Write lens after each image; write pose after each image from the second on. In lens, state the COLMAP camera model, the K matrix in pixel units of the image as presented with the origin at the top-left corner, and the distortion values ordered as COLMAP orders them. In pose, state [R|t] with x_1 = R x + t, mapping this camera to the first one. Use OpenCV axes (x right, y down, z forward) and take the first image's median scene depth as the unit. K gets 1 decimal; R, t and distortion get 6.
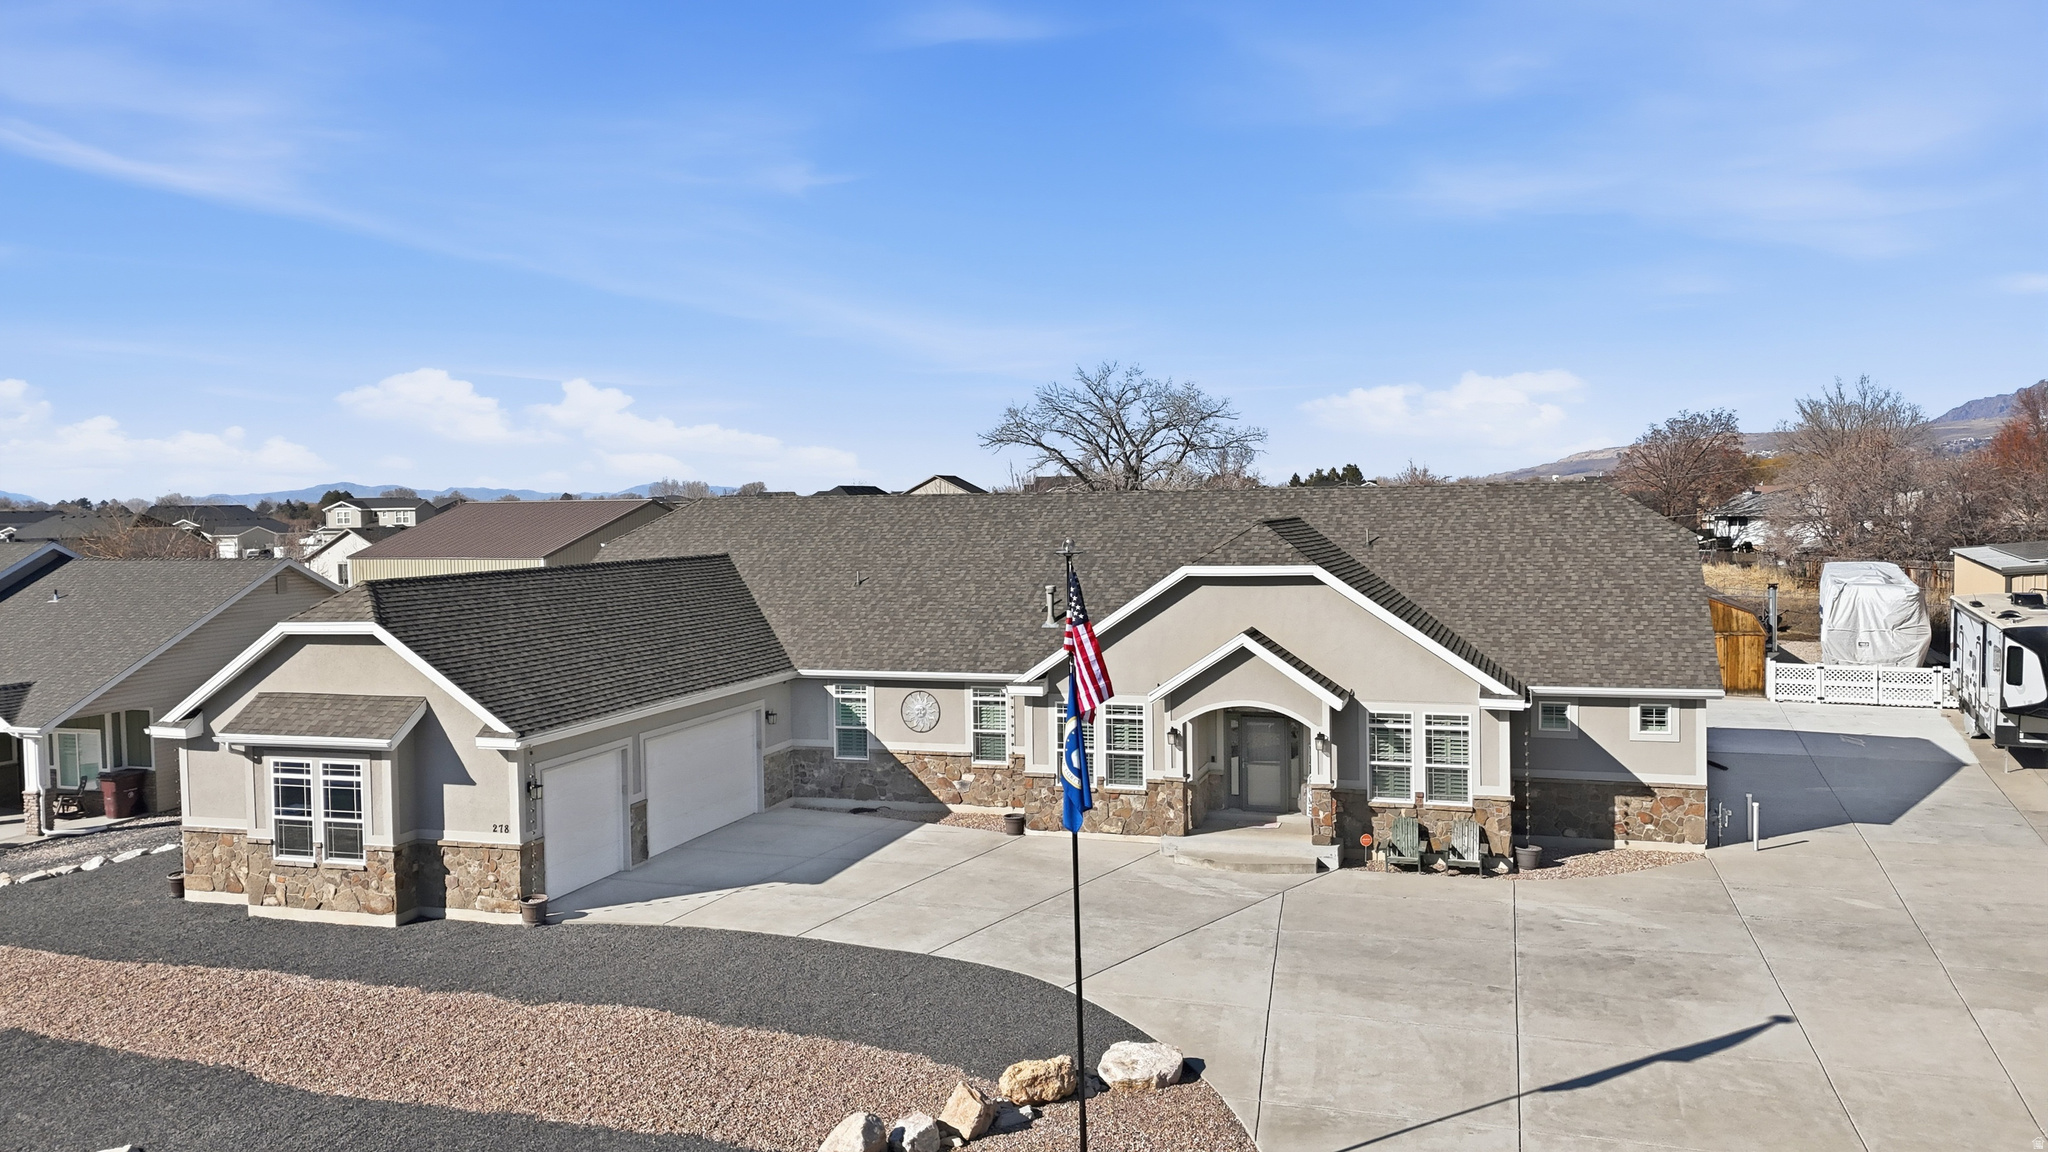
lens RADIAL K [[1491.3, 0, 1024.0], [0, 1491.3, 576.0], [0, 0, 1]] dist [0.132323, -0.215562]
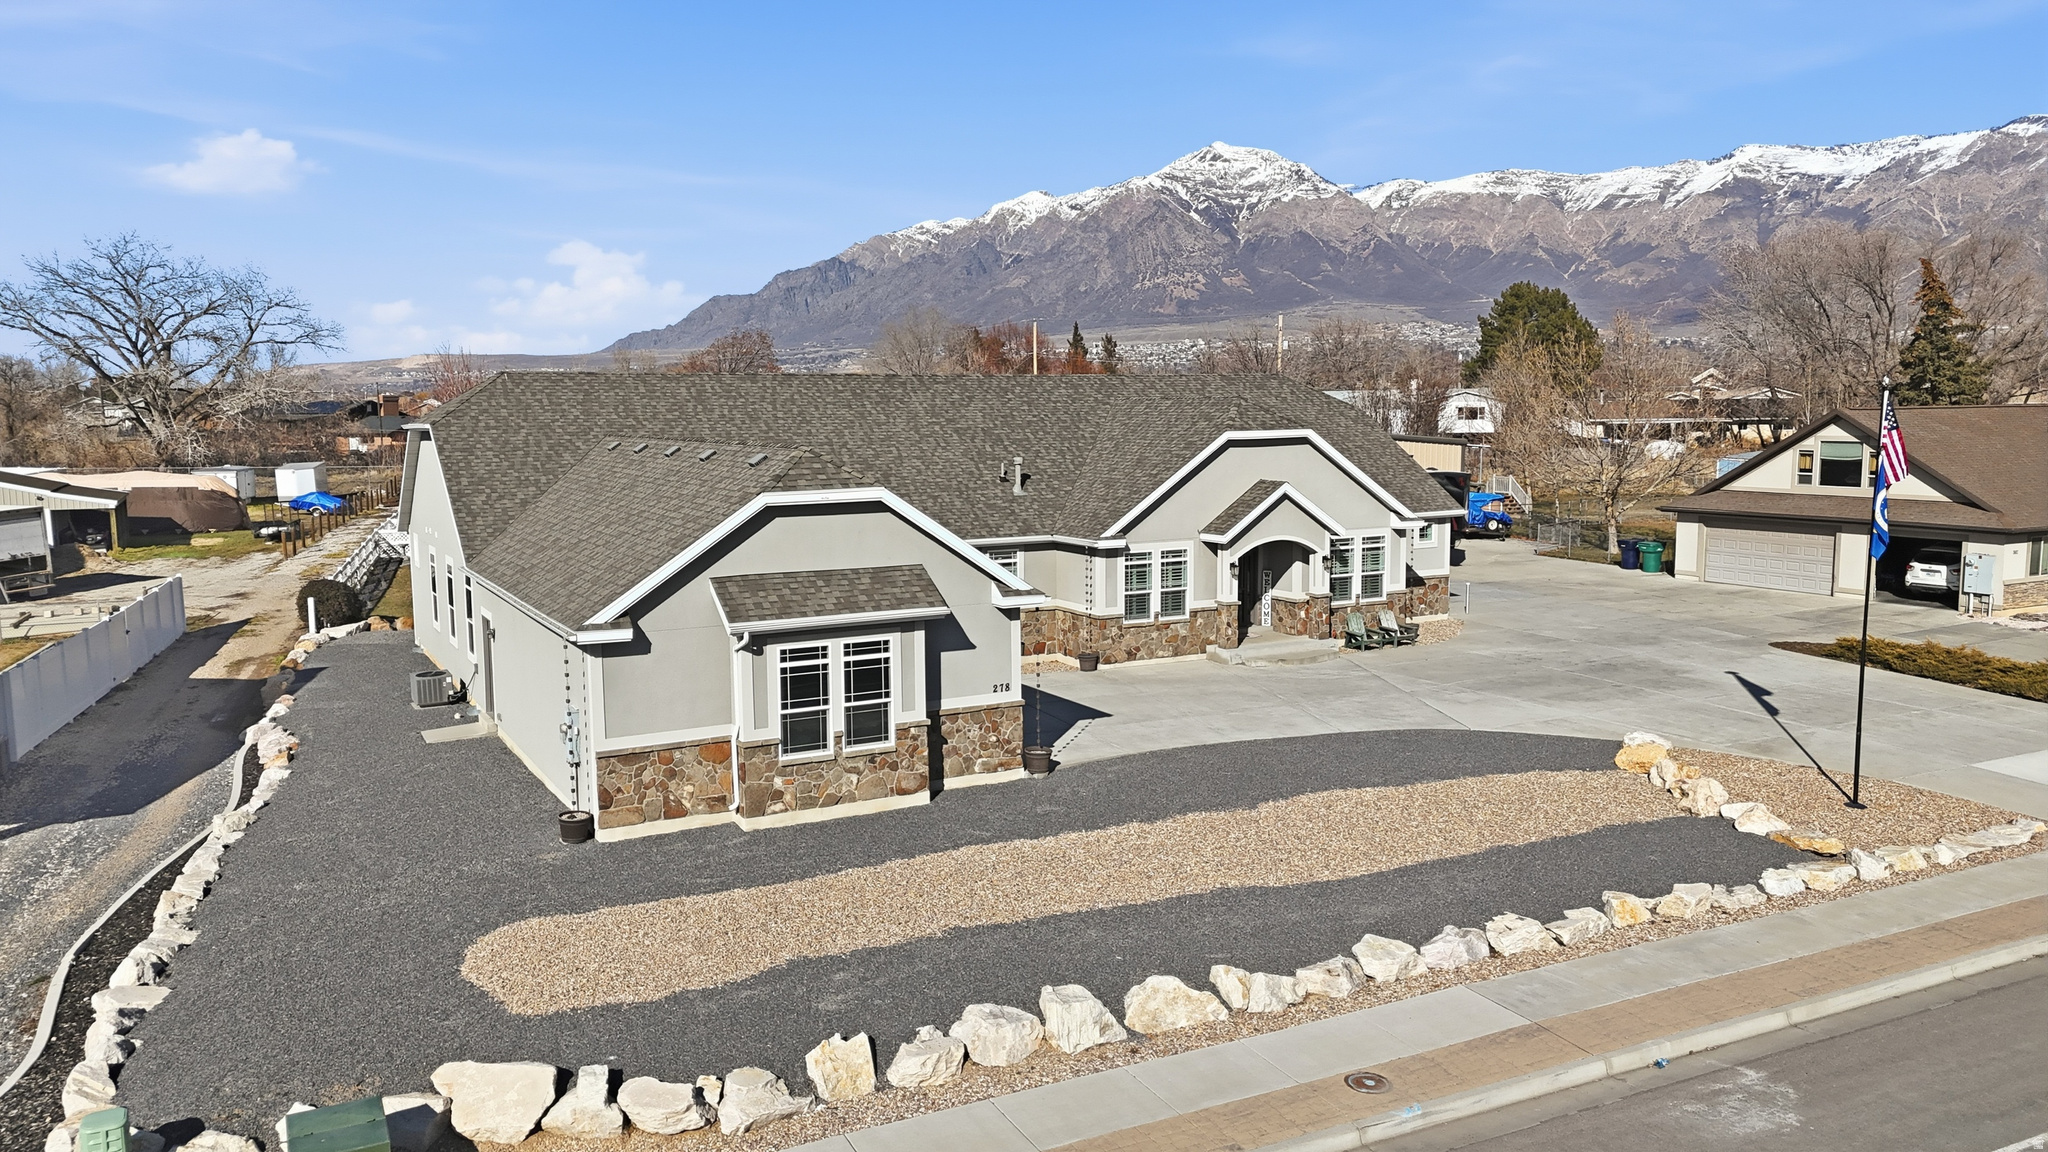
lens RADIAL K [[1491.3, 0, 1024.0], [0, 1491.3, 576.0], [0, 0, 1]] dist [0.132323, -0.215562]
pose [[0.693034, -0.073756, 0.717122, -1.015940], [0.035132, 0.997026, 0.068592, 0.024623], [-0.720048, -0.022343, 0.693564, 0.296529]]
